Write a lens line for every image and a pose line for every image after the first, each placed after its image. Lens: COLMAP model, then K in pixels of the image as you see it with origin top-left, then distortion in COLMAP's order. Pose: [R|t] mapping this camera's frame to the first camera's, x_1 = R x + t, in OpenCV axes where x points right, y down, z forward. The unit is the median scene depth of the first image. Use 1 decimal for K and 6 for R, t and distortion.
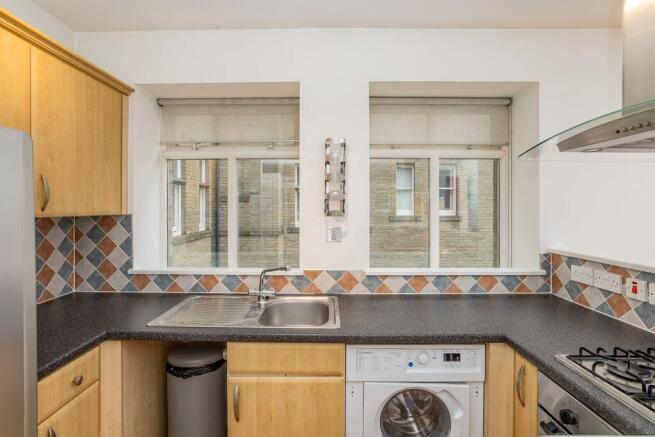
lens RADIAL K [[331.9, 0, 322.6], [0, 331.9, 208.3], [0, 0, 1]] dist [-0.029777, 0.005564]
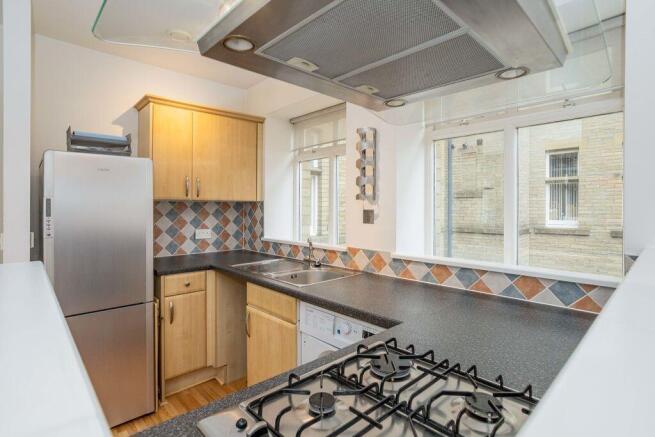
lens RADIAL K [[331.9, 0, 323.2], [0, 331.9, 207.4], [0, 0, 1]] dist [-0.029777, 0.005564]
pose [[0.677234, -0.002403, -0.735764, 0.742365], [-0.000147, 0.999994, -0.003401, 0.053838], [0.735768, 0.002411, 0.677230, 0.171518]]
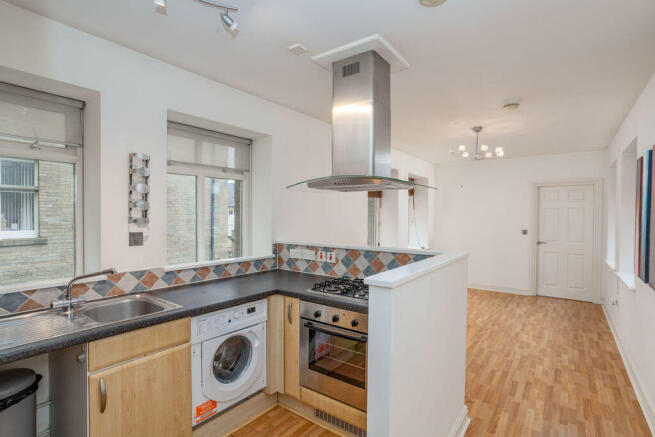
lens RADIAL K [[331.9, 0, 325.5], [0, 331.9, 220.0], [0, 0, 1]] dist [-0.029777, 0.005564]
pose [[0.589592, -0.008926, 0.807652, -0.491028], [-0.005864, 0.999865, 0.015331, -0.005298], [-0.807680, -0.013776, 0.589461, -0.160603]]
